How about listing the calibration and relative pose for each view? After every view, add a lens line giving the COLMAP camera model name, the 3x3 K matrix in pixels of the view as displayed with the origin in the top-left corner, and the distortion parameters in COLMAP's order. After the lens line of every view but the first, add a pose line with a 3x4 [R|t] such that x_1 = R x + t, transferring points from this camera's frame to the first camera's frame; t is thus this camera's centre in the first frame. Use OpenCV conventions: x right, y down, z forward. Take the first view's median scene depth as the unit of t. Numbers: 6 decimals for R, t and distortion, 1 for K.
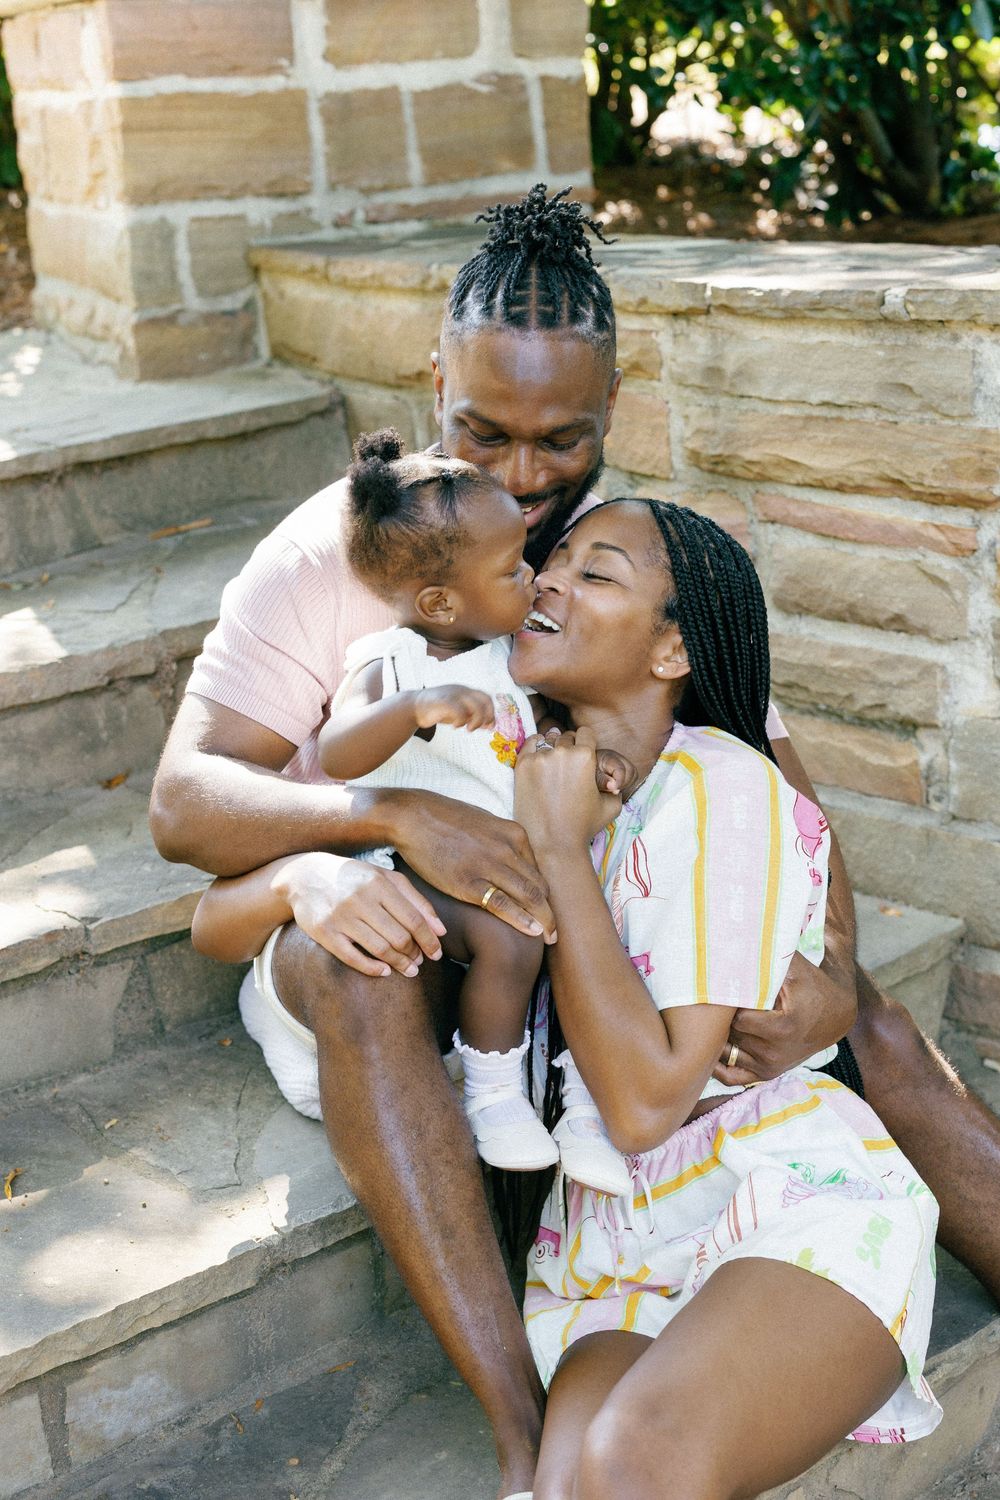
lens RADIAL K [[2056.9, 0, 467.5], [0, 2056.9, 751.9], [0, 0, 1]] dist [0.003590, -0.001777]
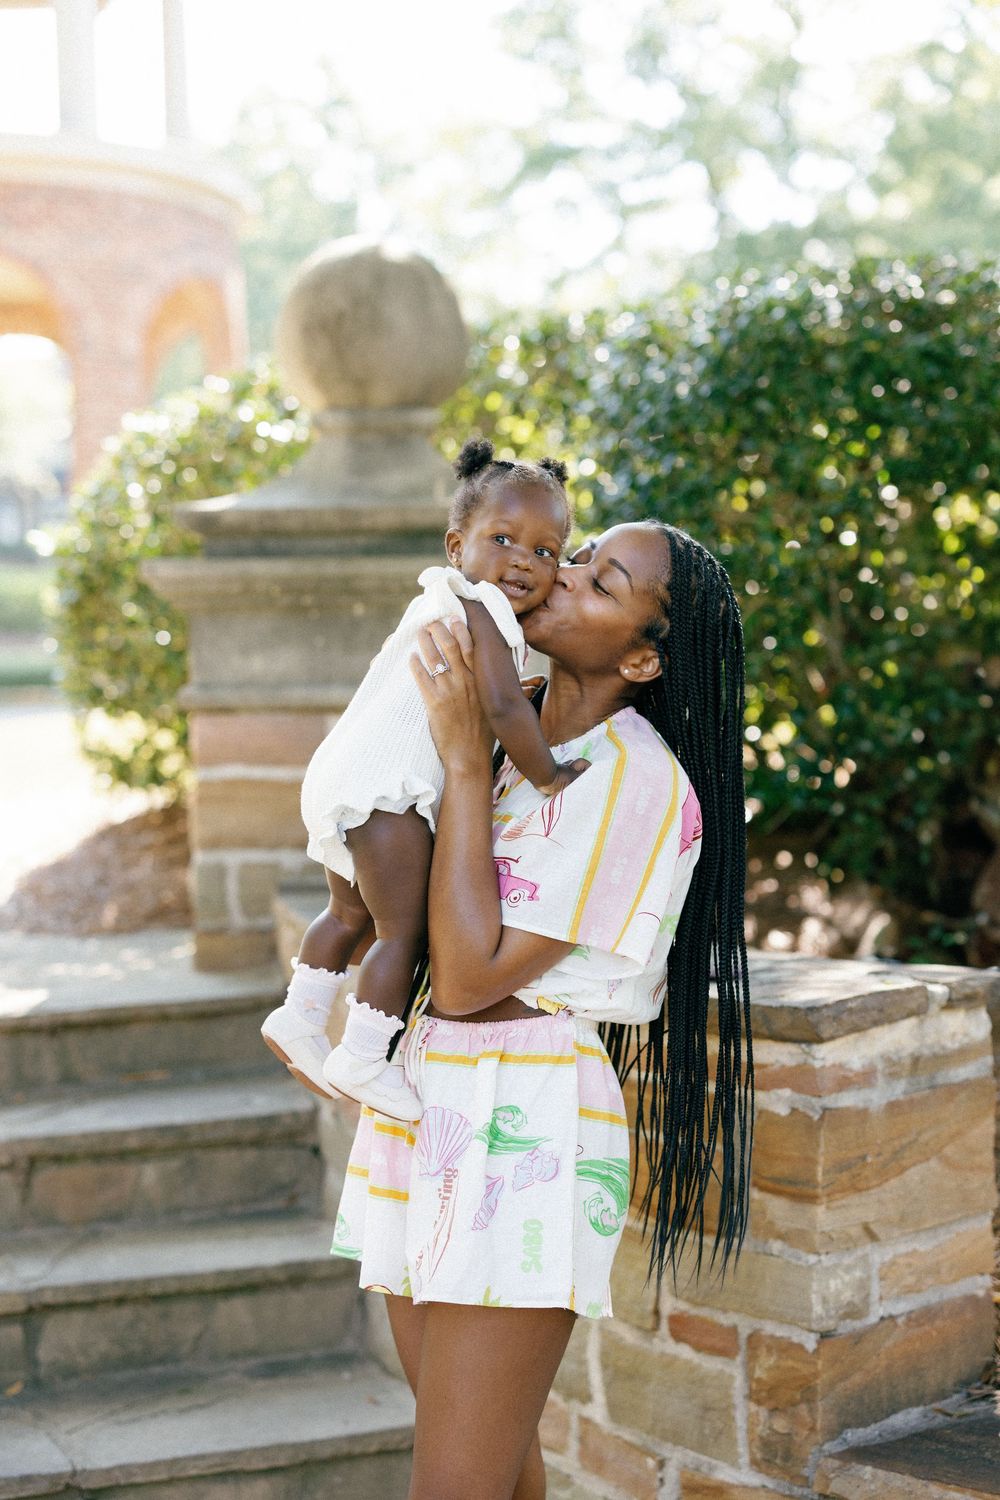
lens RADIAL K [[2071.3, 0, 500.0], [0, 2071.3, 750.0], [0, 0, 1]] dist [0.001216, 0.002211]
pose [[0.928895, 0.043594, -0.367770, 0.710092], [-0.146306, 0.955467, -0.256275, 0.006868], [0.340220, 0.291859, 0.893906, -0.299126]]
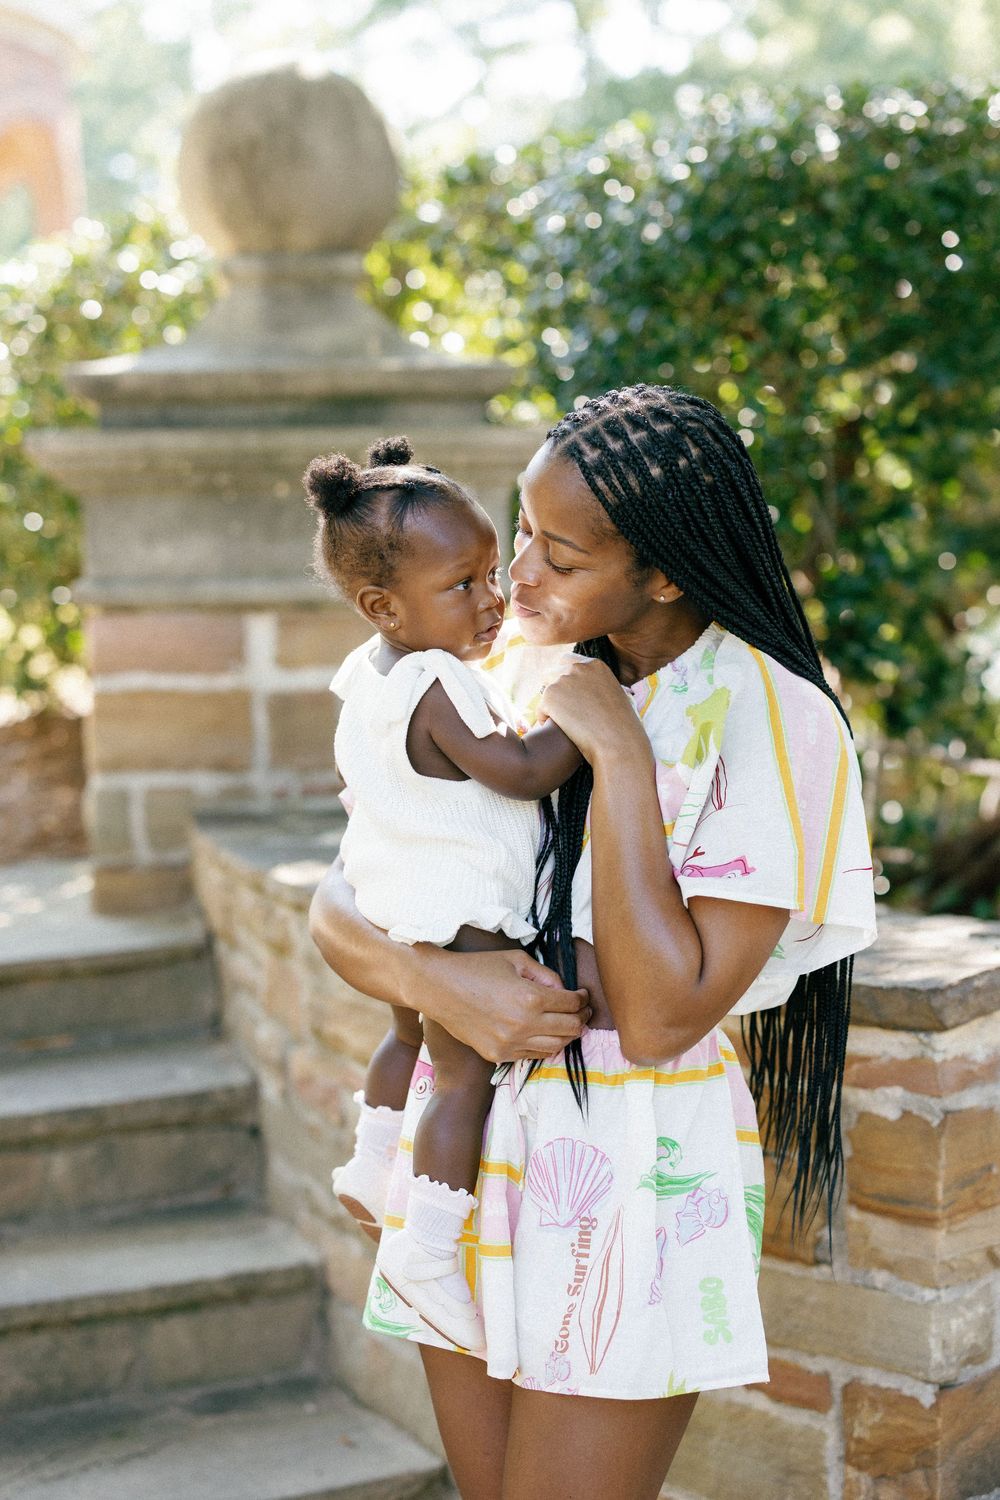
lens RADIAL K [[2192.9, 0, 494.2], [0, 2192.9, 715.4], [0, 0, 1]] dist [-0.006342, -0.004106]
pose [[0.951313, 0.048170, -0.304440, 0.579206], [-0.122114, 0.965791, -0.228772, -0.039485], [0.283005, 0.254810, 0.924651, -0.182328]]
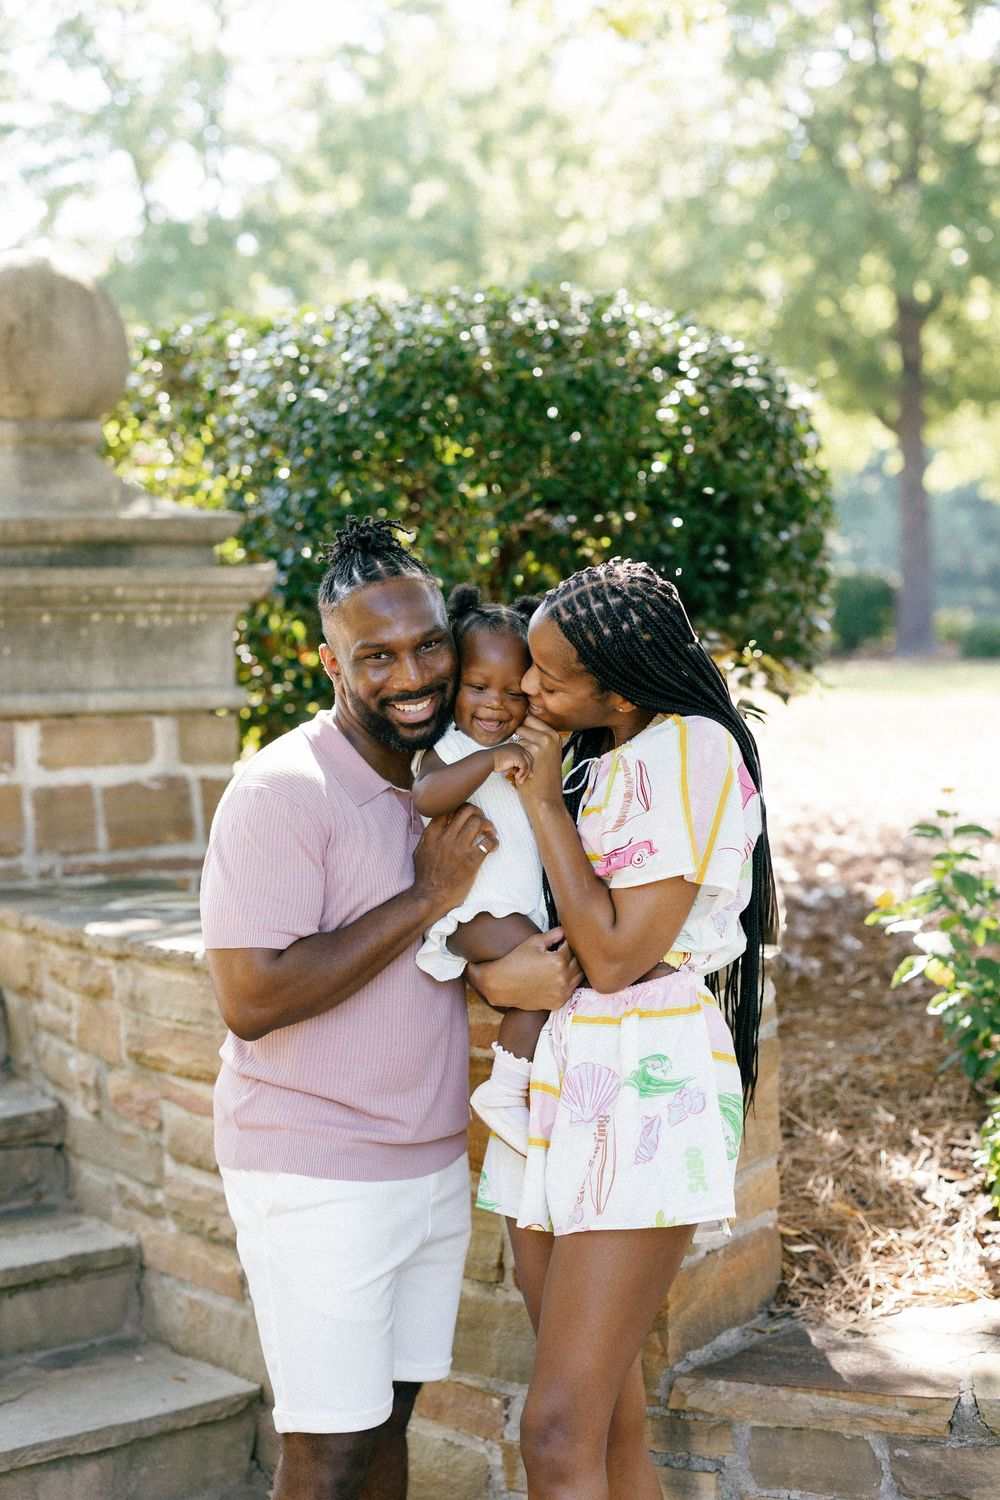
lens RADIAL K [[2056.9, 0, 467.5], [0, 2056.9, 751.9], [0, 0, 1]] dist [0.003590, -0.001777]
pose [[0.993397, 0.027047, -0.111497, 0.503844], [-0.056999, 0.959745, -0.275028, 0.041667], [0.099570, 0.279567, 0.954949, -0.443427]]
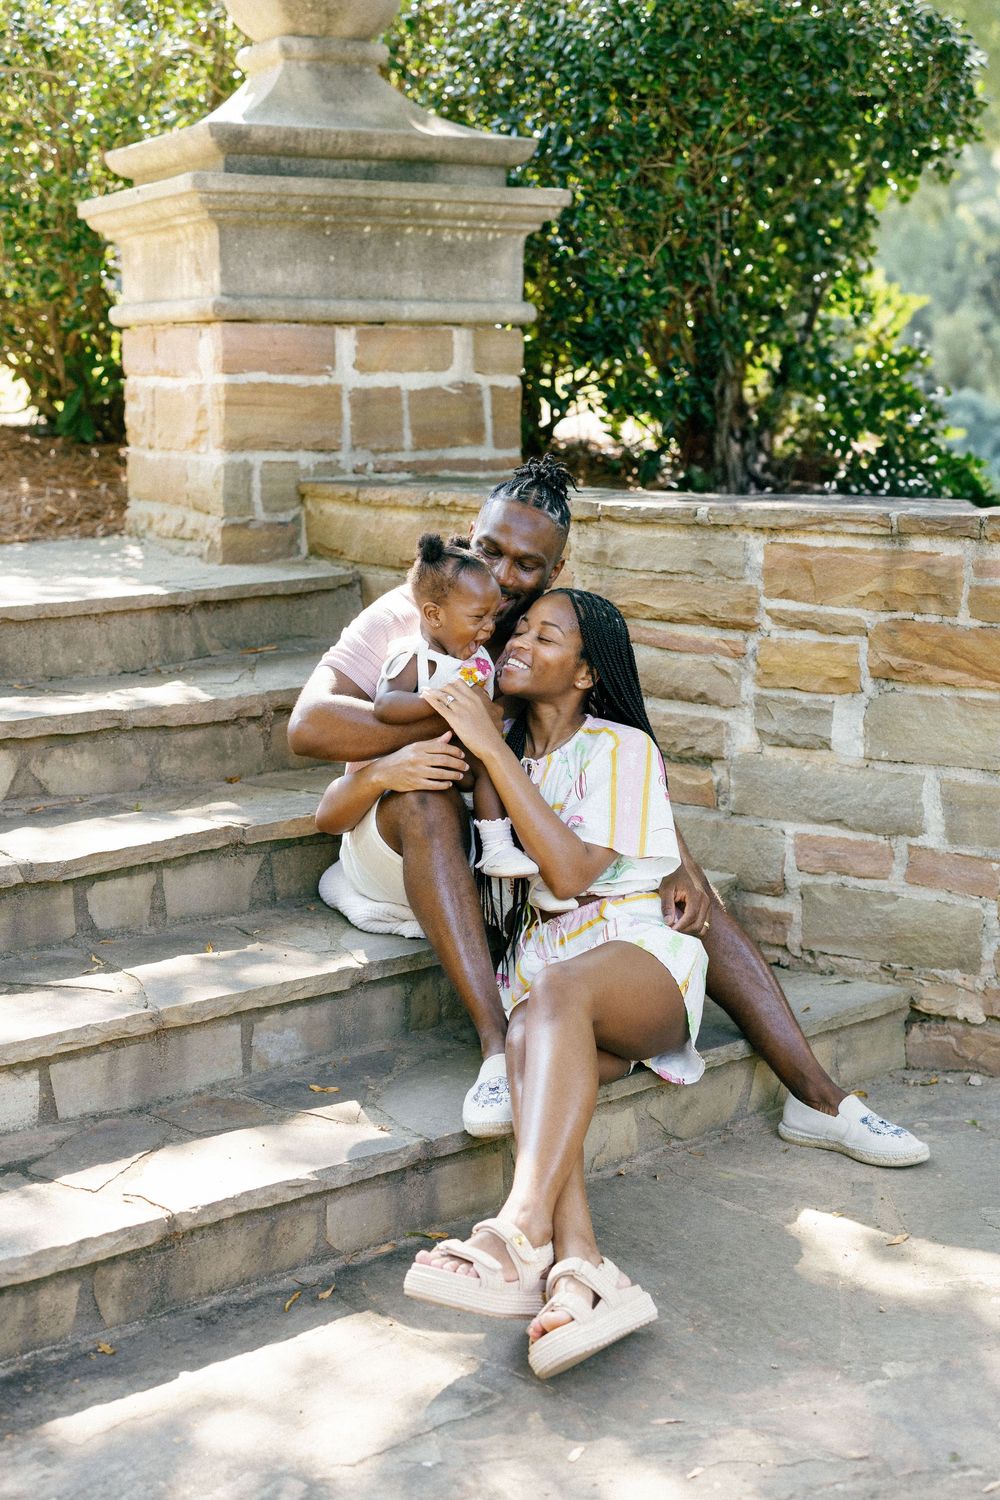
lens RADIAL K [[2107.0, 0, 423.3], [0, 2107.0, 776.6], [0, 0, 1]] dist [-0.009064, -0.087736]
pose [[0.997873, 0.048107, 0.043985, -0.094158], [-0.041672, 0.989689, -0.137035, 0.239079], [-0.050124, 0.134910, 0.989589, -0.690245]]
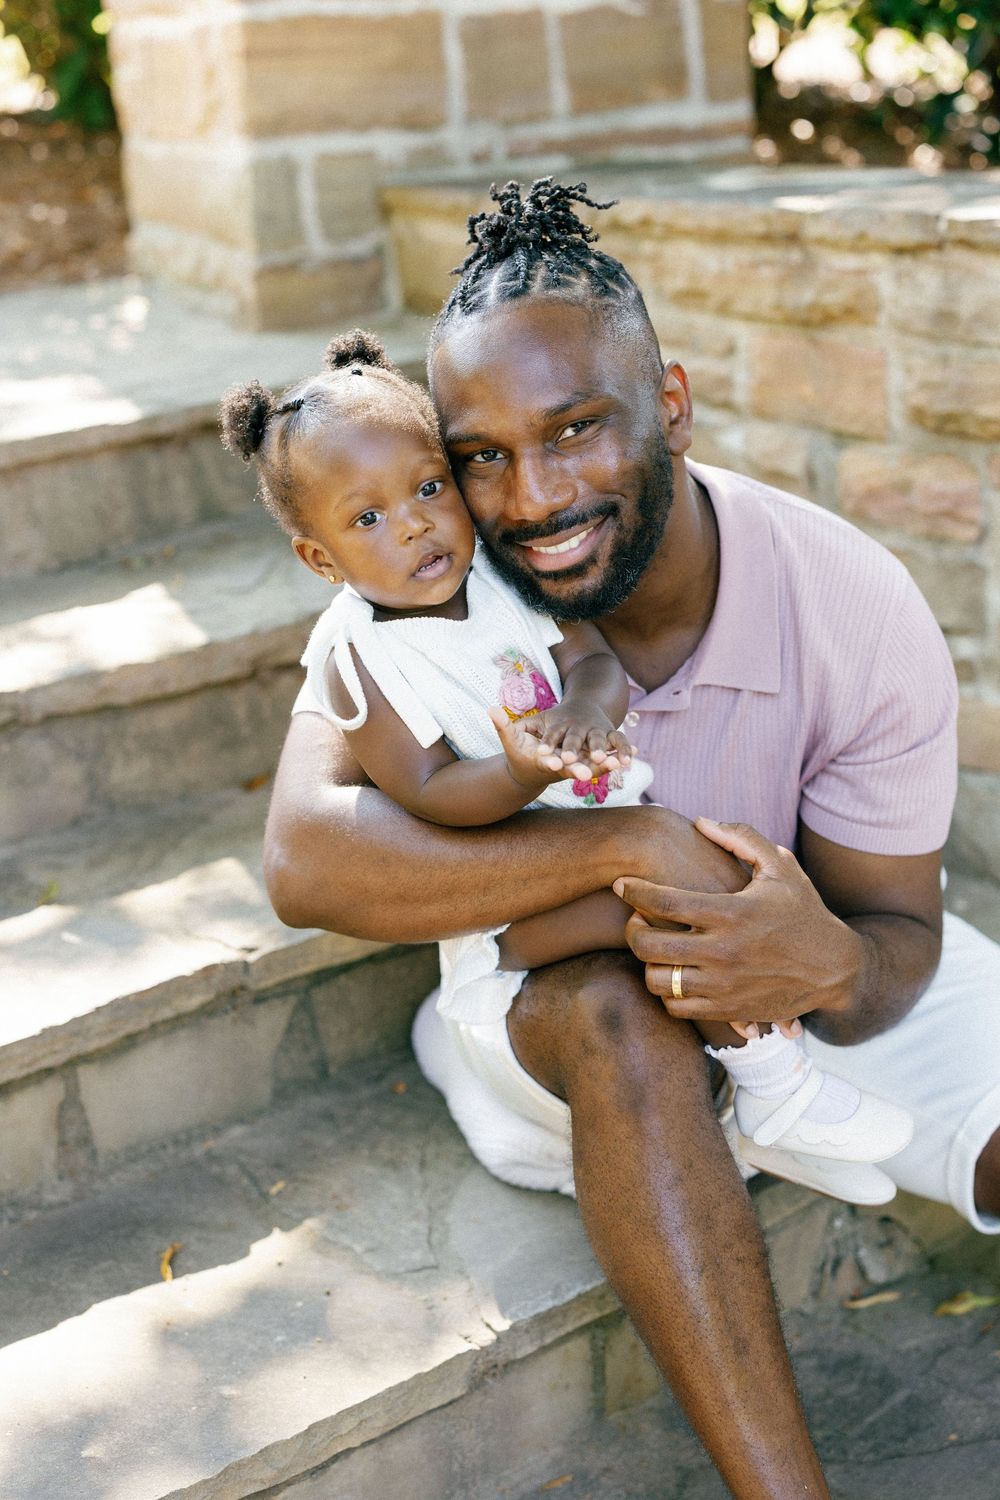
lens RADIAL K [[2077.7, 0, 469.3], [0, 2077.7, 735.8], [0, 0, 1]] dist [0.004003, 0.030075]
pose [[0.999757, 0.000561, -0.022057, -0.060224], [-0.000386, 0.999968, 0.007965, -0.013026], [0.022061, -0.007954, 0.999725, 0.107393]]
